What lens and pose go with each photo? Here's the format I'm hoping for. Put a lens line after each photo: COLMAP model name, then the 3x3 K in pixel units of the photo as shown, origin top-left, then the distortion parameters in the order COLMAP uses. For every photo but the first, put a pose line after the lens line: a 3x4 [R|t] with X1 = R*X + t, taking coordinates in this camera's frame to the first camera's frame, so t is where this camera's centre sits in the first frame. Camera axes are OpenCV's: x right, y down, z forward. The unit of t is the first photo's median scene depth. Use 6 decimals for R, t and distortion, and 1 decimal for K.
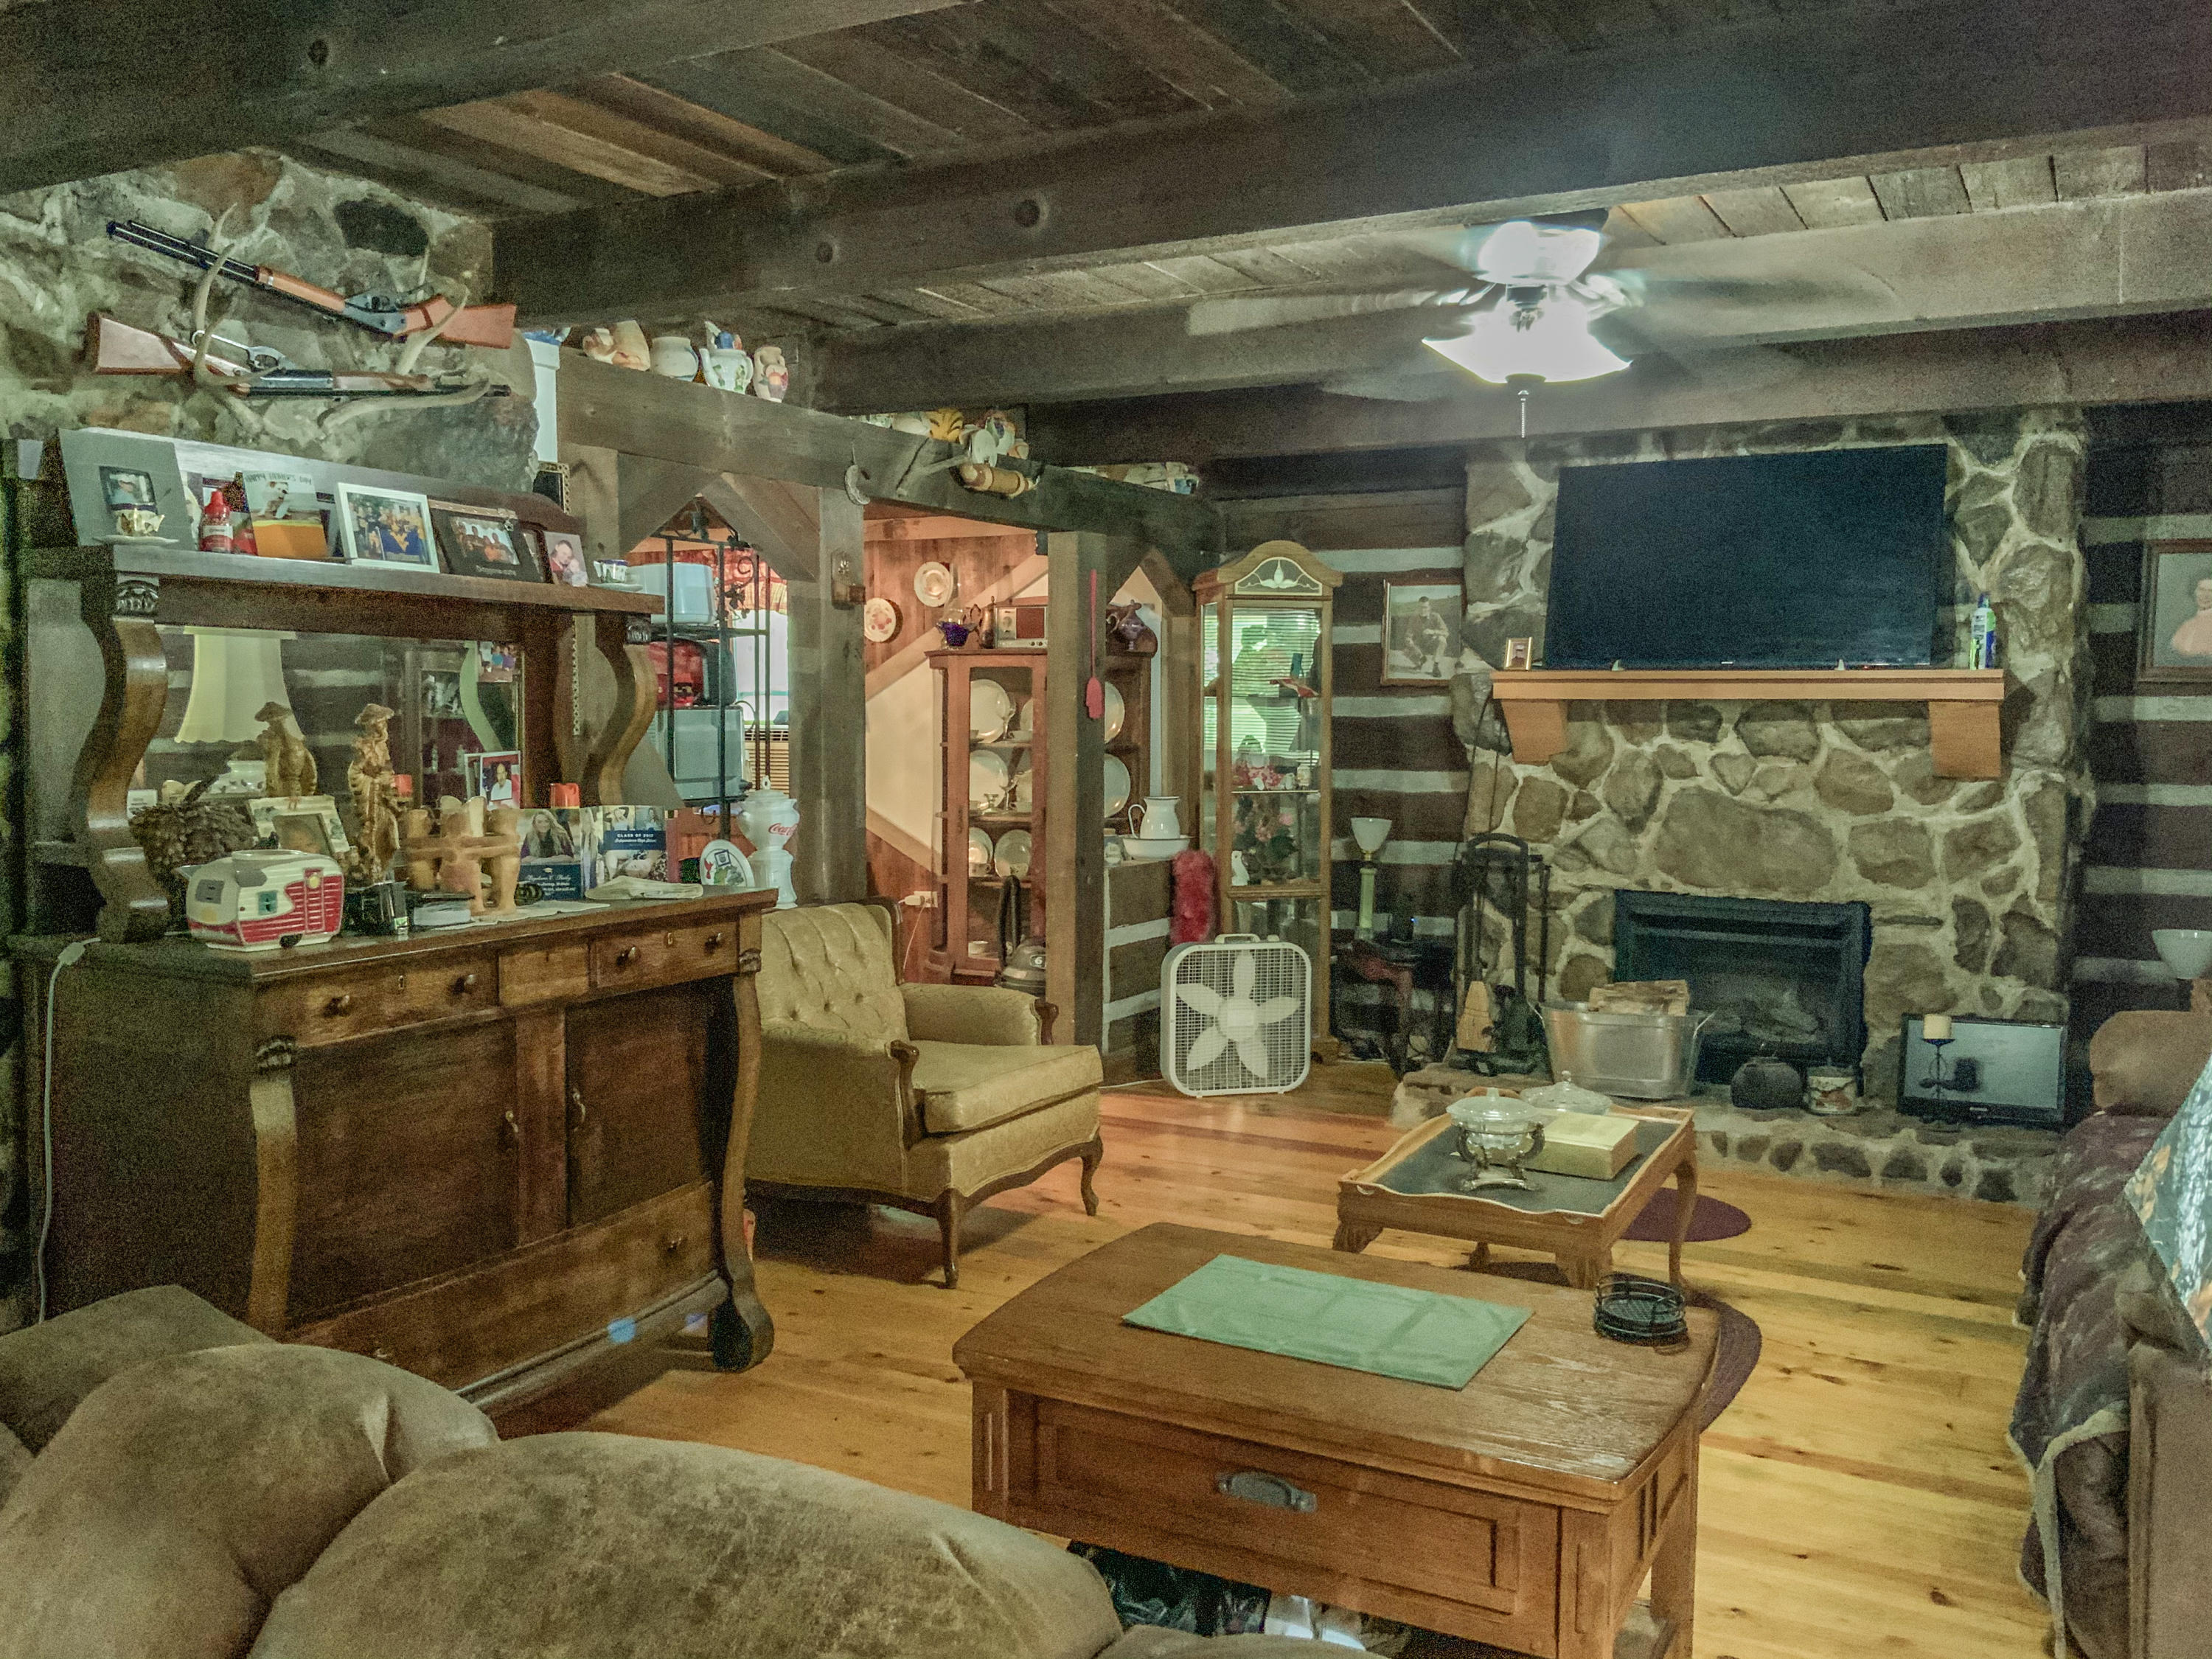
lens RADIAL K [[1835.3, 0, 1106.0], [0, 1835.3, 829.5], [0, 0, 1]] dist [0.099566, -0.228480]
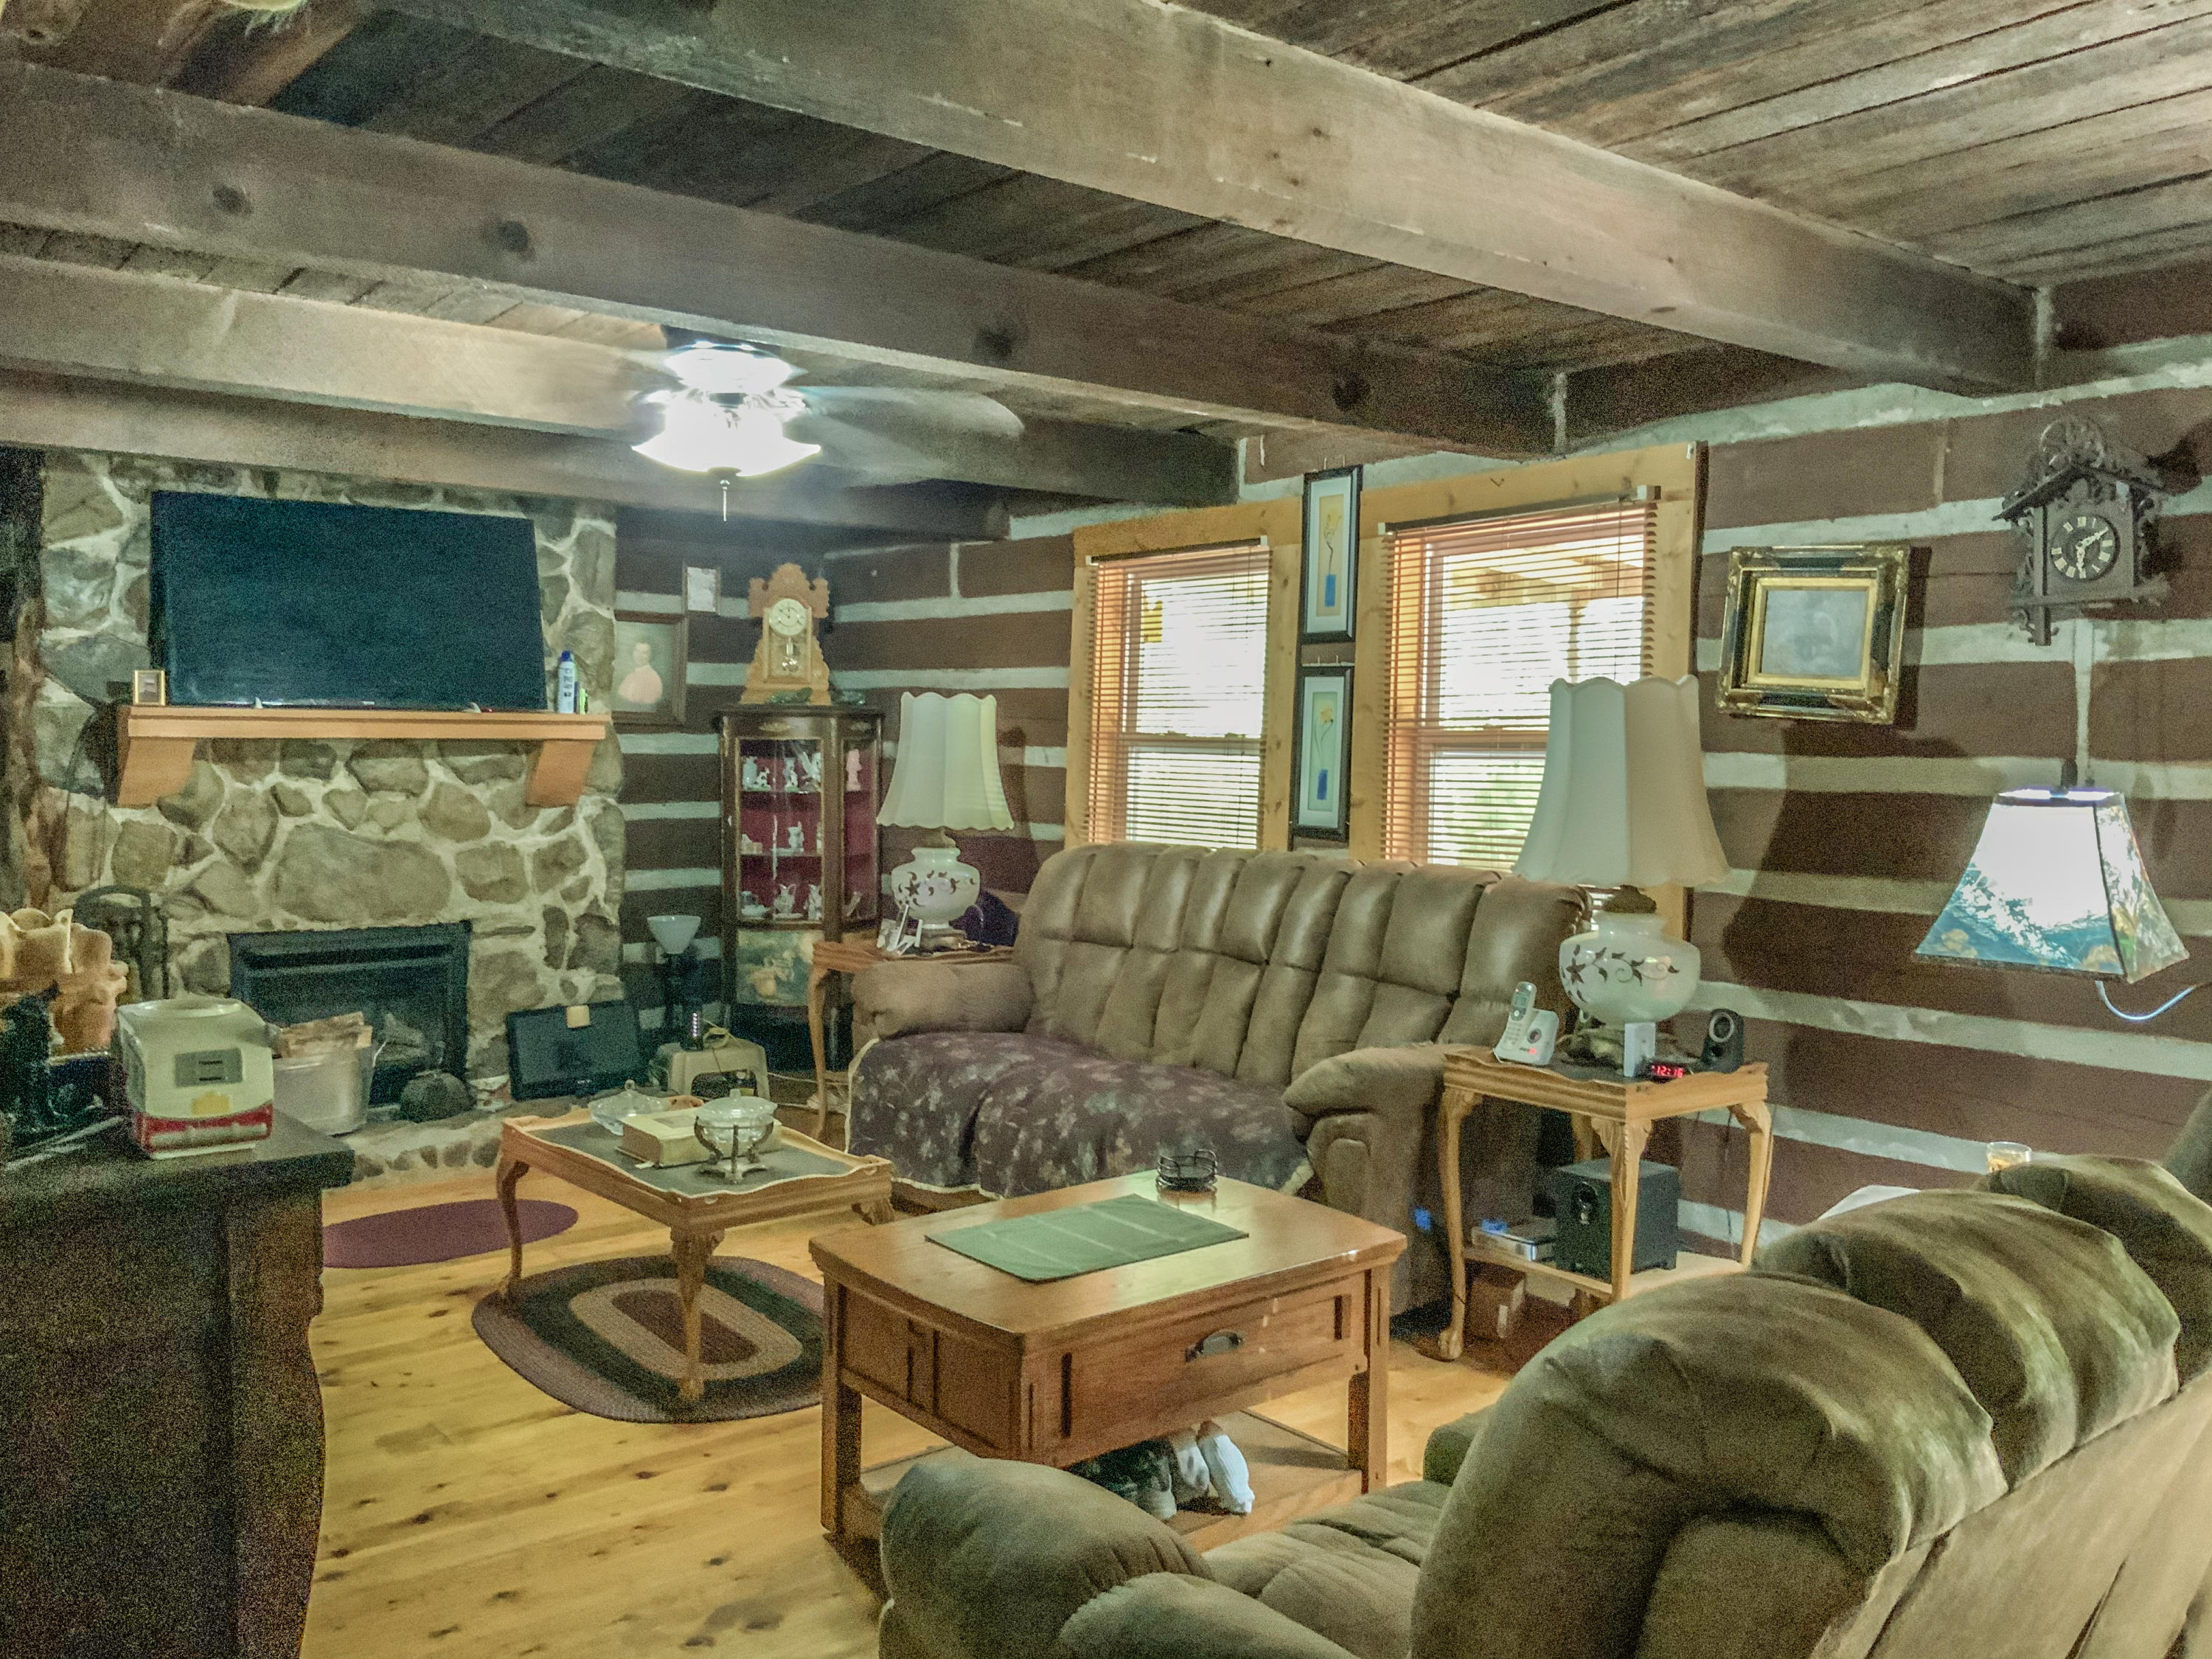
lens RADIAL K [[1835.3, 0, 1106.0], [0, 1835.3, 829.5], [0, 0, 1]] dist [0.099566, -0.228480]
pose [[0.372518, -0.049709, 0.926693, -0.472849], [0.058846, 0.997820, 0.029868, -0.025313], [-0.926157, 0.043406, 0.374631, 0.223593]]
